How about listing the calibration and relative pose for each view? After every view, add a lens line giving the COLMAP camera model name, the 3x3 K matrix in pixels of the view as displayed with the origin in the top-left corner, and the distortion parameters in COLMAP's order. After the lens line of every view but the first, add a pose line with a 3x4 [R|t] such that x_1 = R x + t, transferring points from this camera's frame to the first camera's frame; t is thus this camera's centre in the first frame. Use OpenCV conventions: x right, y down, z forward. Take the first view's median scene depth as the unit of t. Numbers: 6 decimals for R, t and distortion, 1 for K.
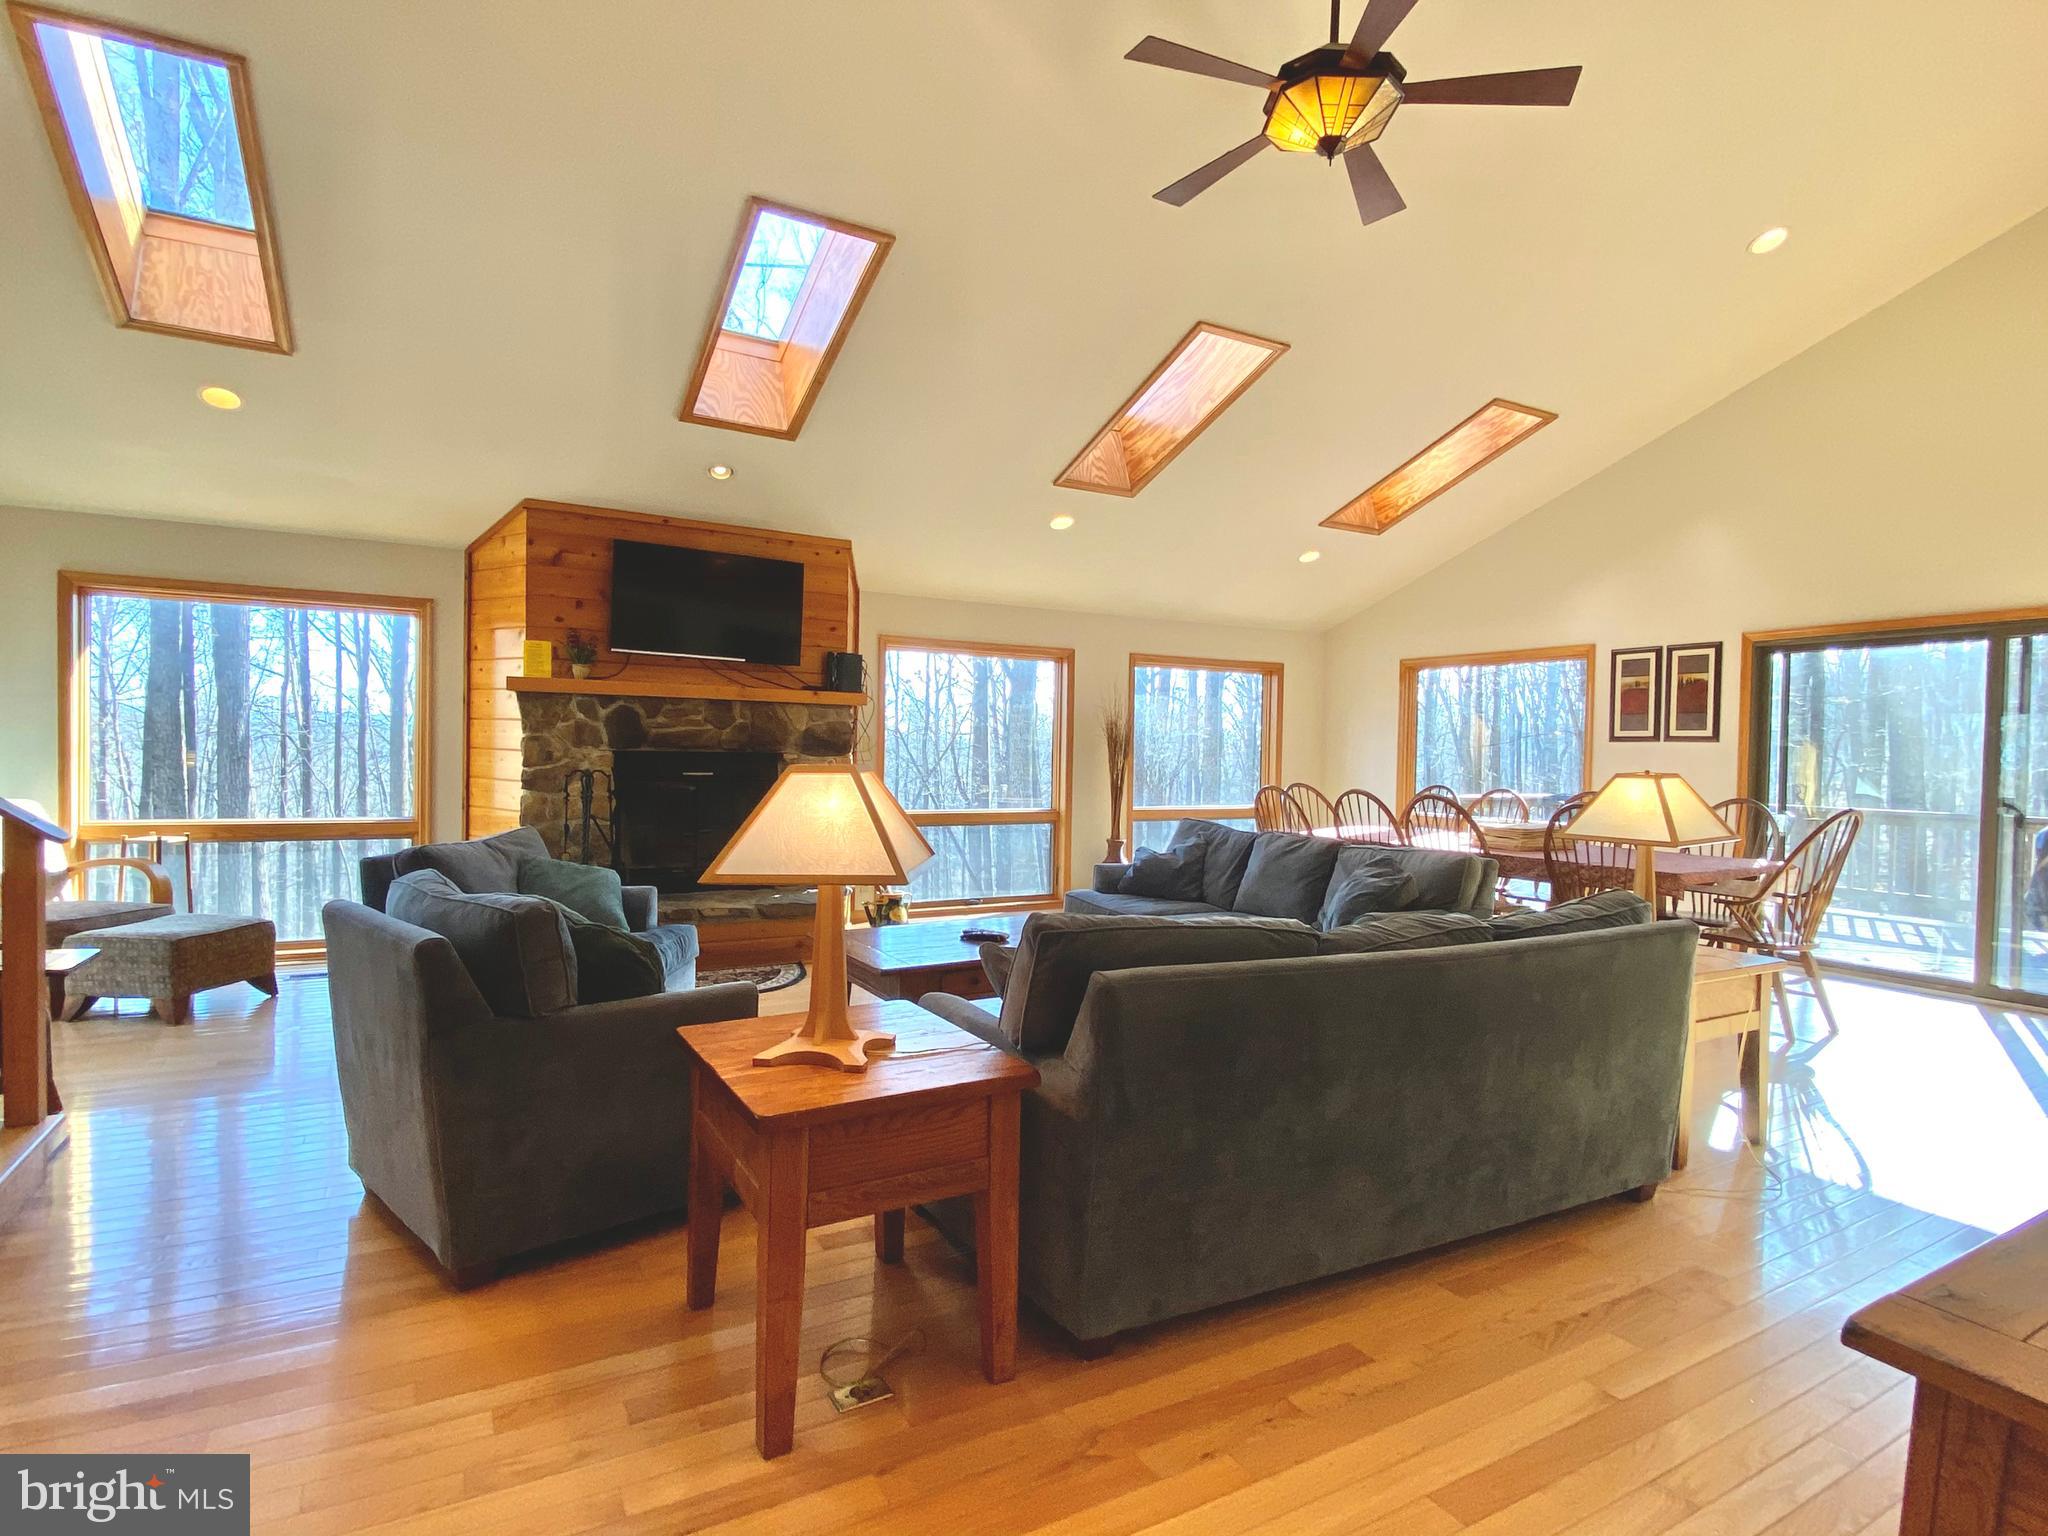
lens RADIAL K [[1042.4, 0, 1024.0], [0, 1042.4, 768.0], [0, 0, 1]] dist [0.013014, -0.015283]
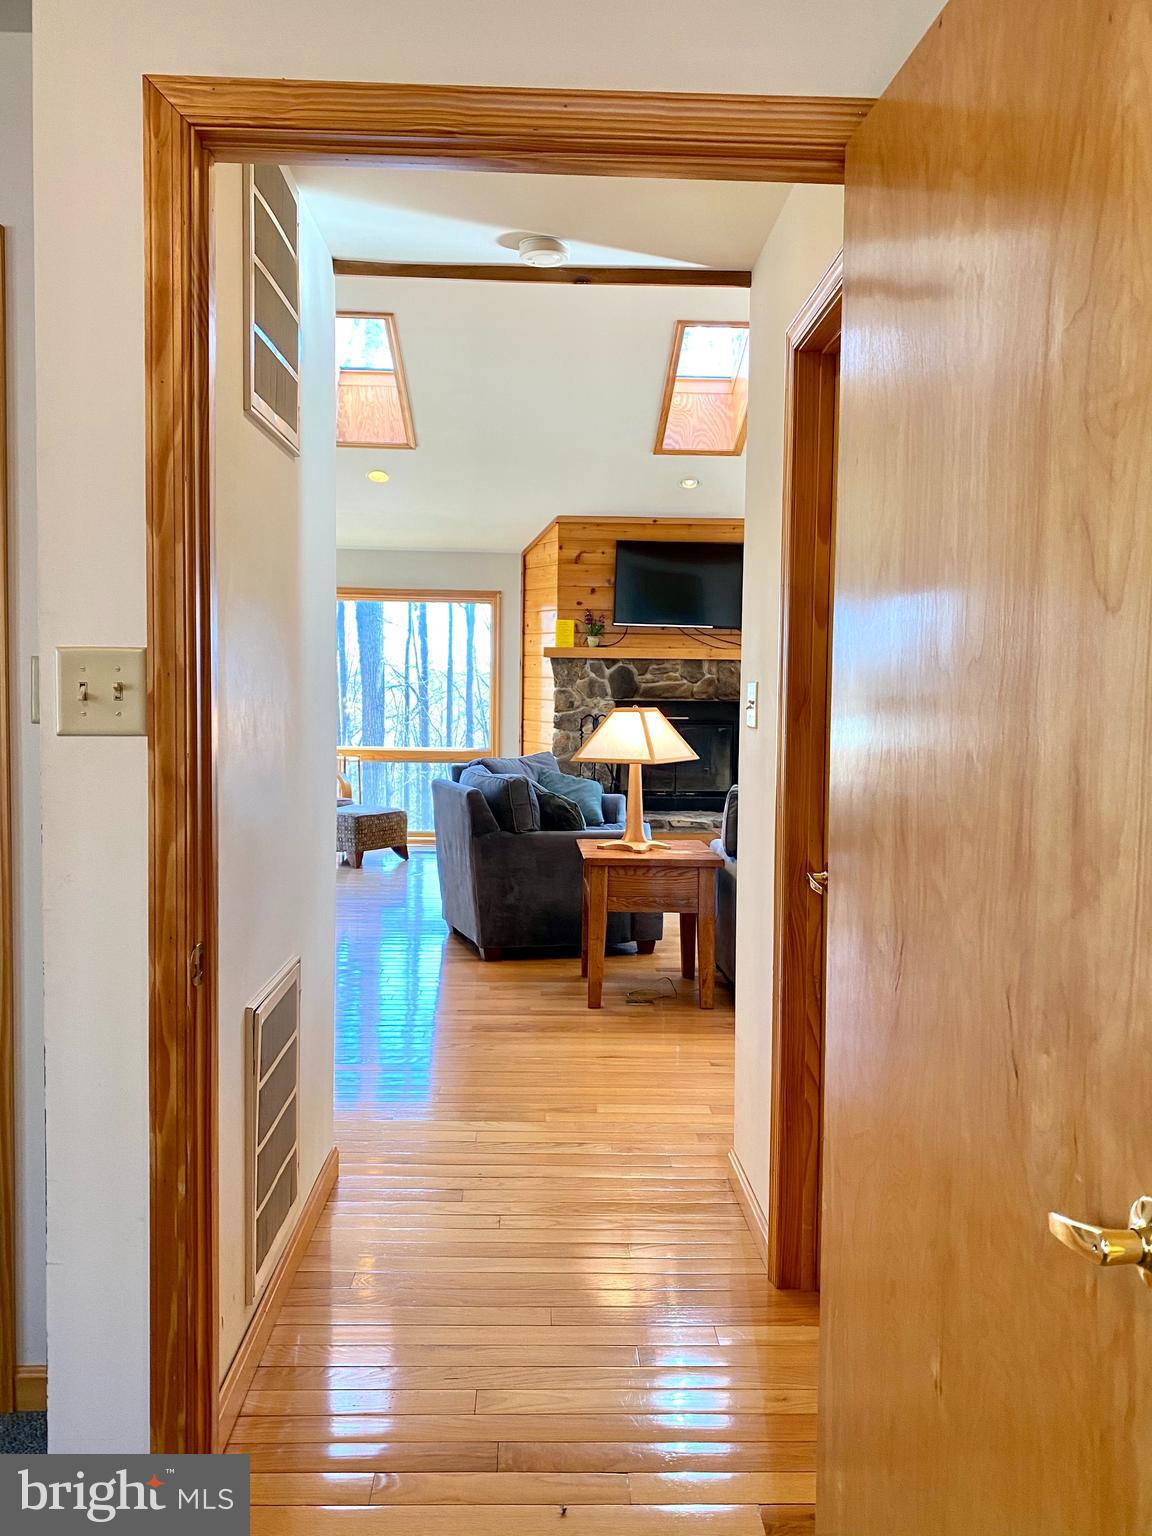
lens RADIAL K [[1376.9, 0, 576.0], [0, 1376.9, 768.0], [0, 0, 1]] dist [0.100743, 0.000184]
pose [[0.881266, 0.019183, -0.472230, 0.403522], [-0.002462, 0.999349, 0.036000, 0.006582], [0.472613, -0.030563, 0.880740, -0.588887]]
